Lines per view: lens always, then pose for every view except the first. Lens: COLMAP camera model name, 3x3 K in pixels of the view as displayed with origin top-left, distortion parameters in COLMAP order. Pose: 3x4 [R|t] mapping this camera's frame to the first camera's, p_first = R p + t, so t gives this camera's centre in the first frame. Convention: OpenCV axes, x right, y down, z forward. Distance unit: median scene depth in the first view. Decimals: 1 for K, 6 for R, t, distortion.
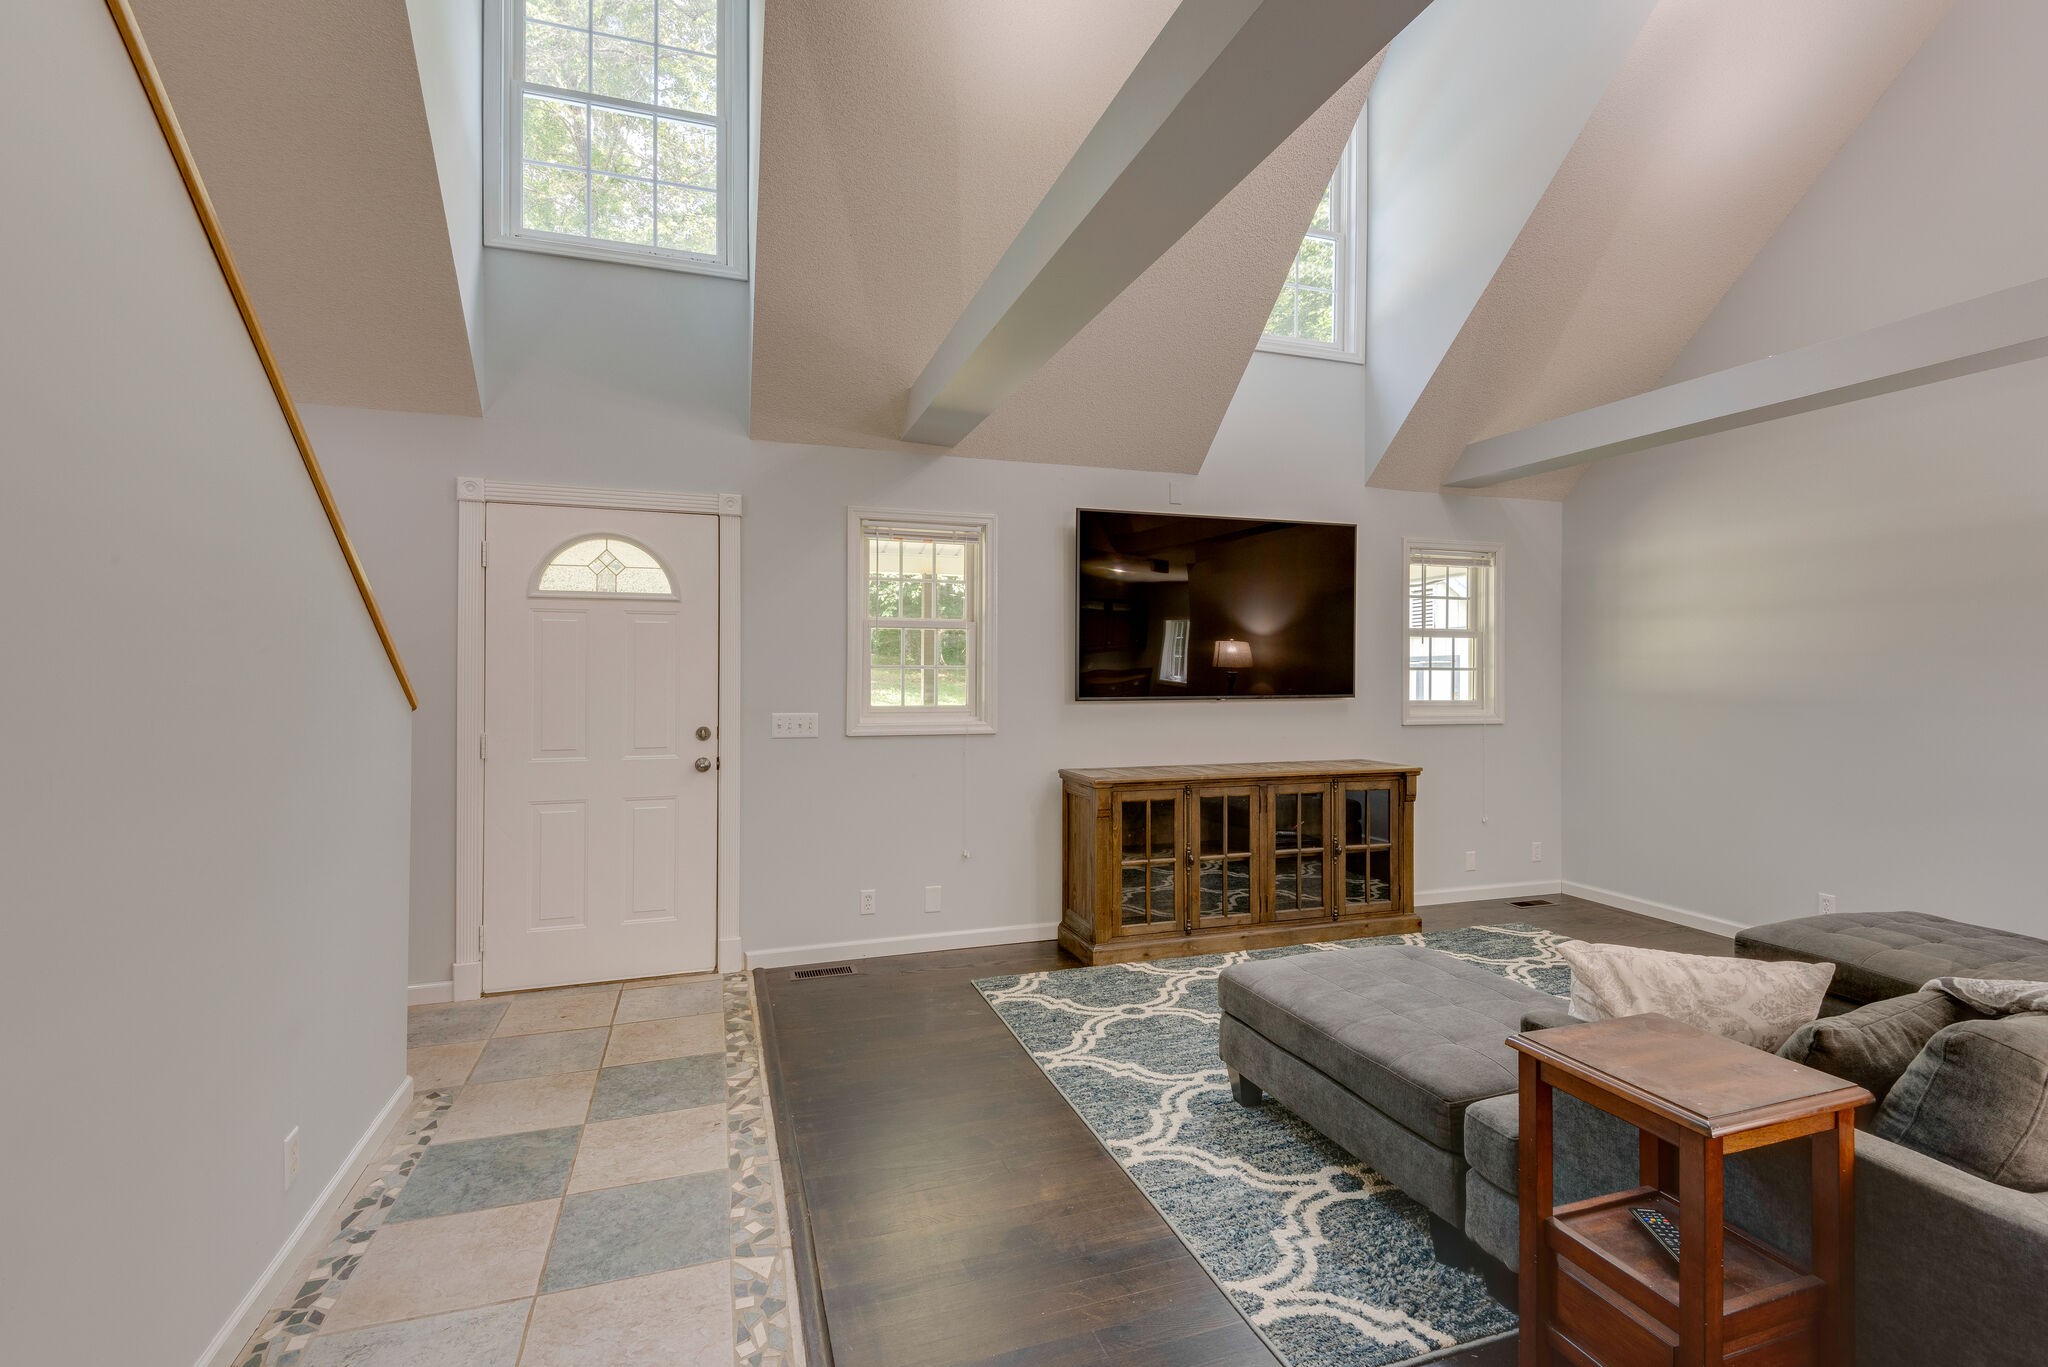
lens RADIAL K [[936.5, 0, 1053.4], [0, 936.5, 670.4], [0, 0, 1]] dist [0.013864, -0.000634]
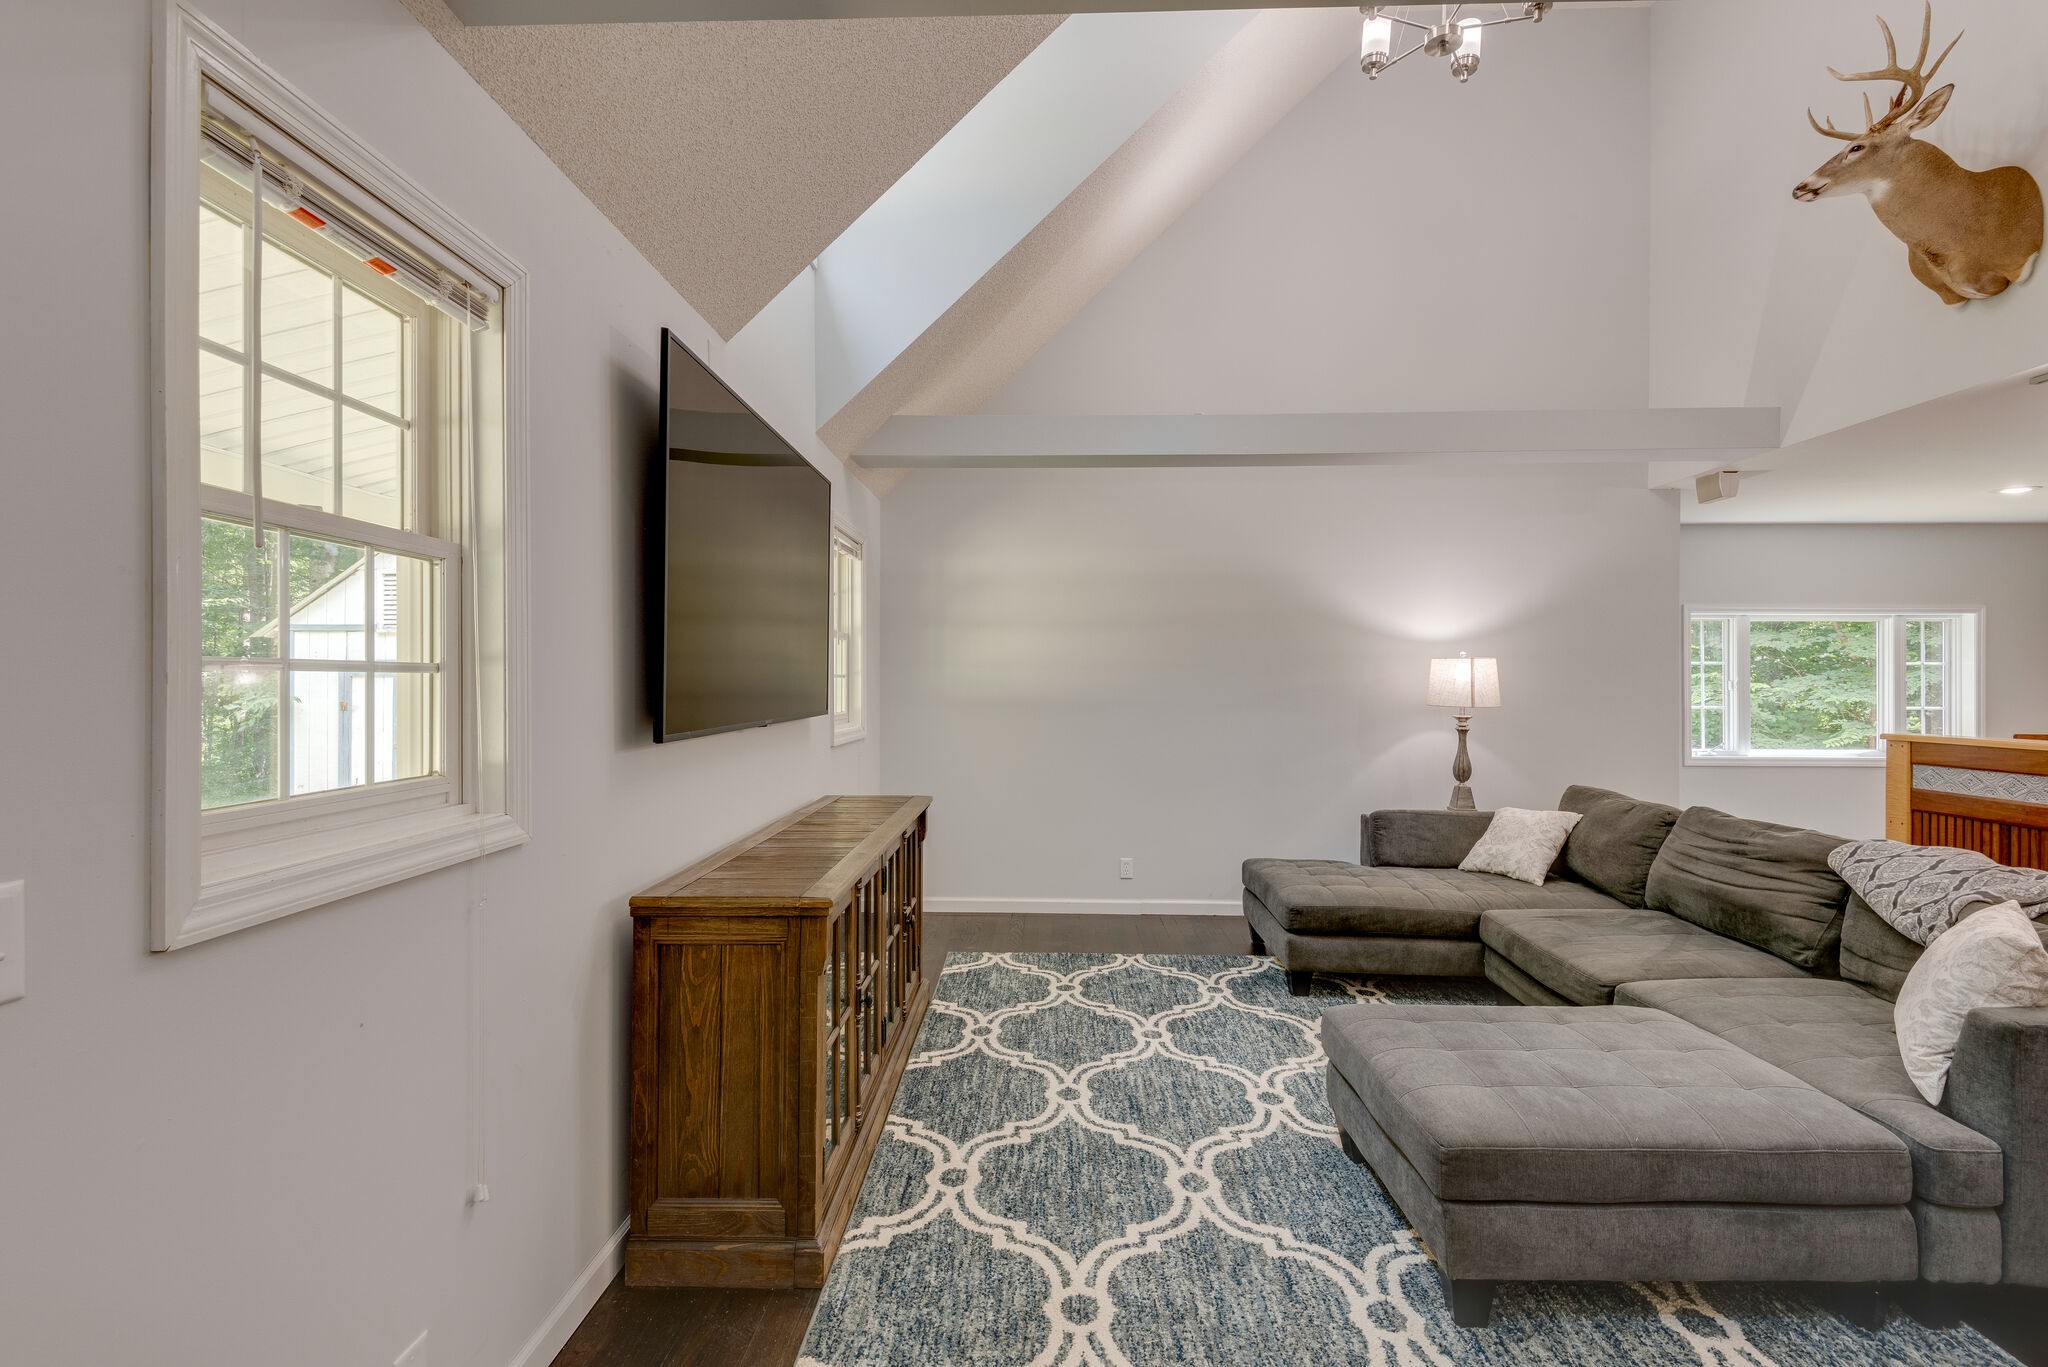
lens RADIAL K [[936.5, 0, 1019.2], [0, 936.5, 668.6], [0, 0, 1]] dist [0.013864, -0.000634]
pose [[0.369910, 0.000072, 0.929068, -0.349041], [0.001910, 0.999998, -0.000838, -0.002809], [-0.929066, 0.002085, 0.369909, 0.675665]]
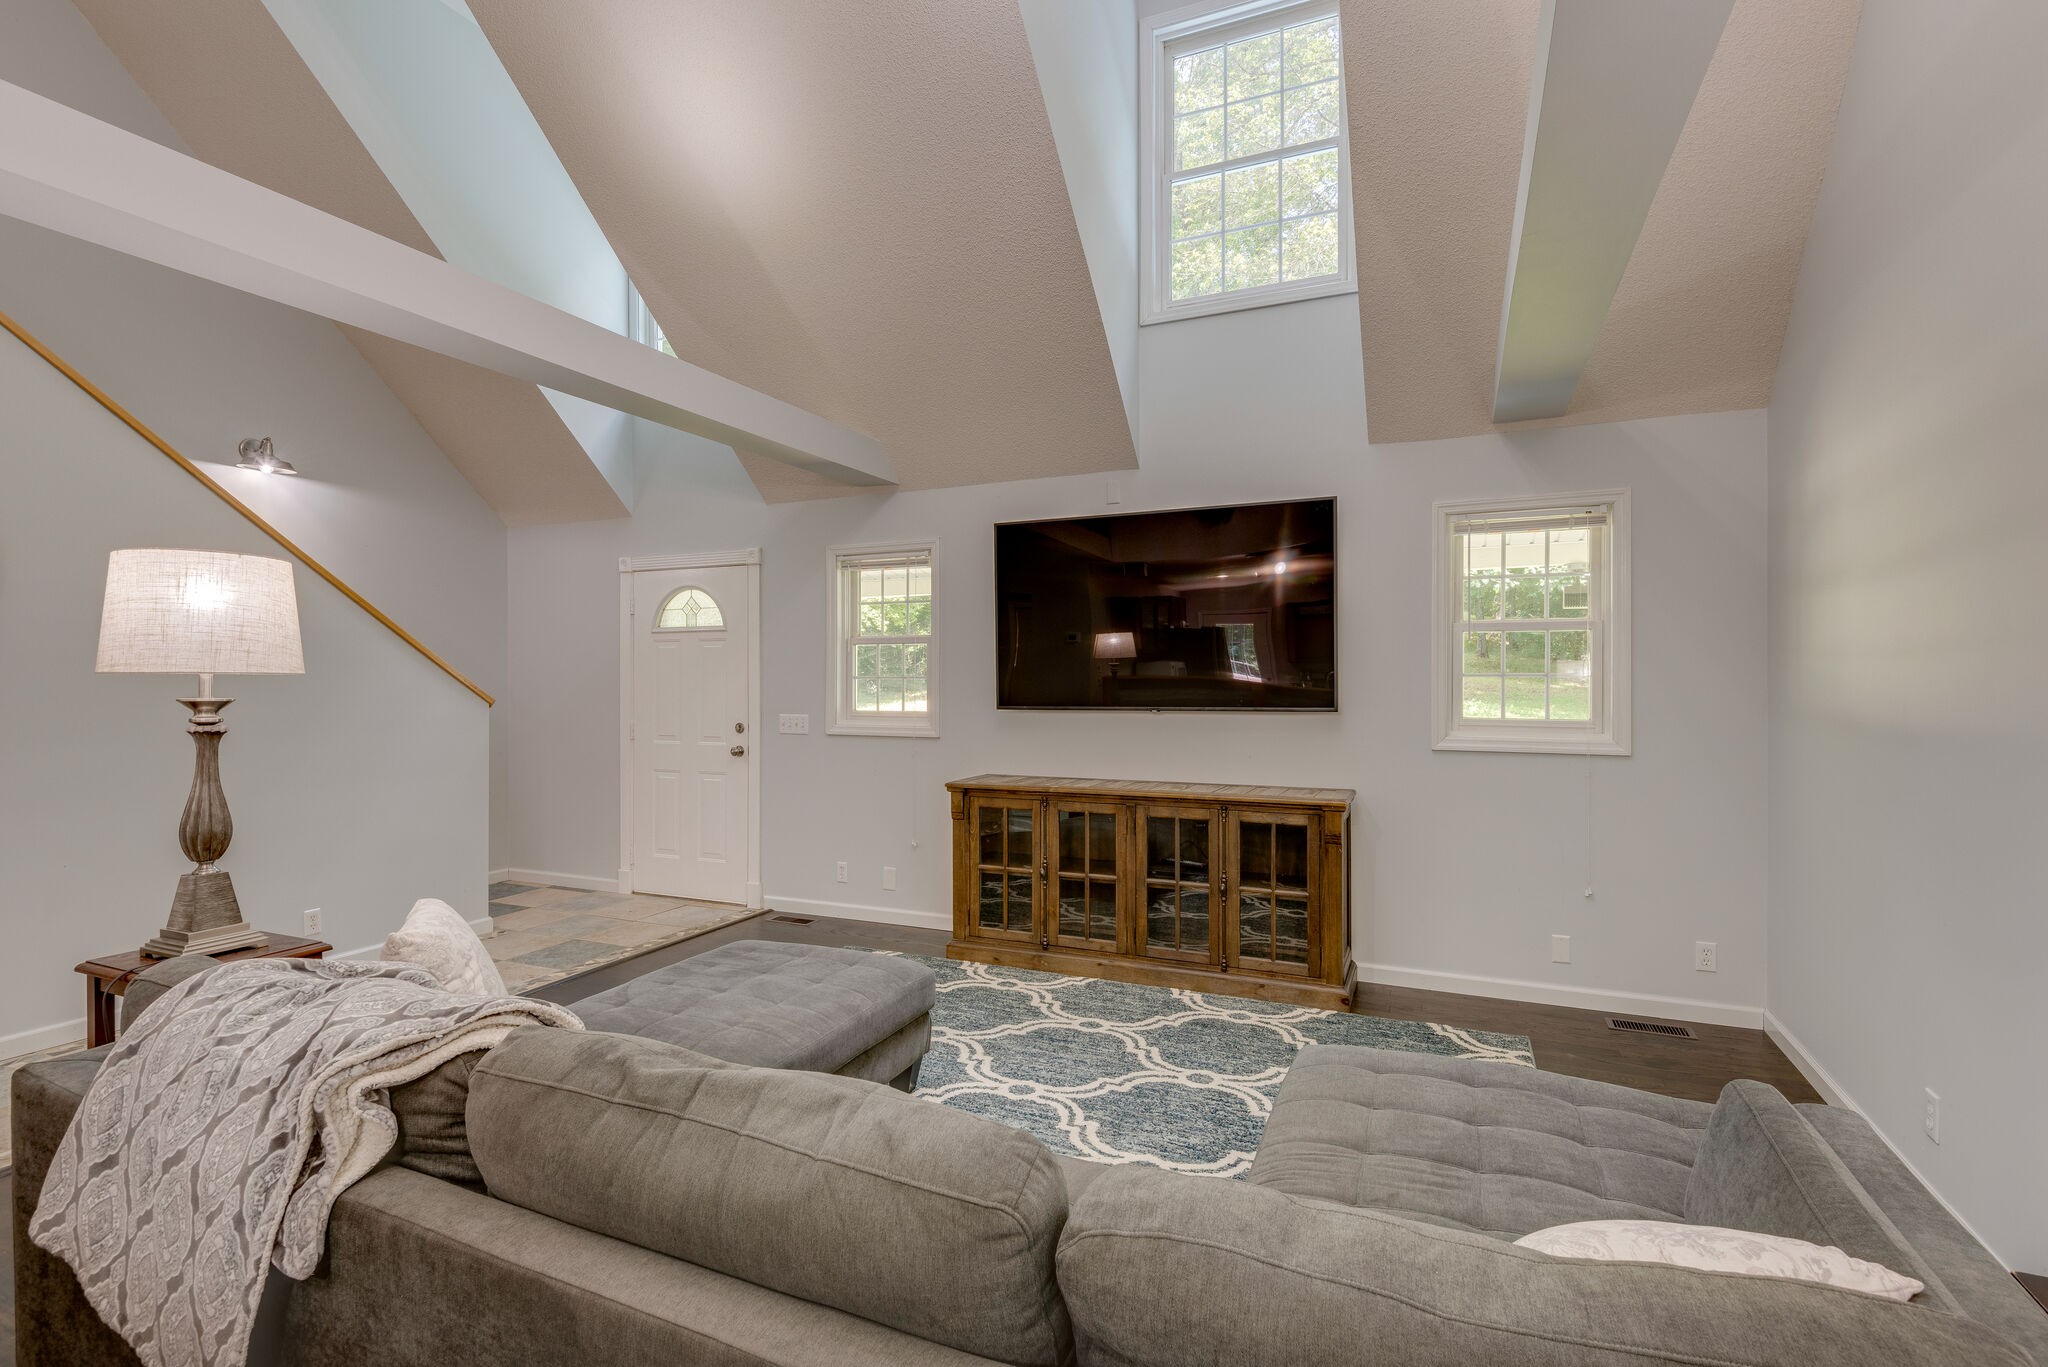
lens RADIAL K [[936.5, 0, 1038.6], [0, 936.5, 688.4], [0, 0, 1]] dist [0.013864, -0.000634]
pose [[0.737501, 0.001664, -0.675344, 0.782282], [0.005028, 0.999956, 0.007955, 0.001739], [0.675328, -0.009262, 0.737460, 0.270453]]
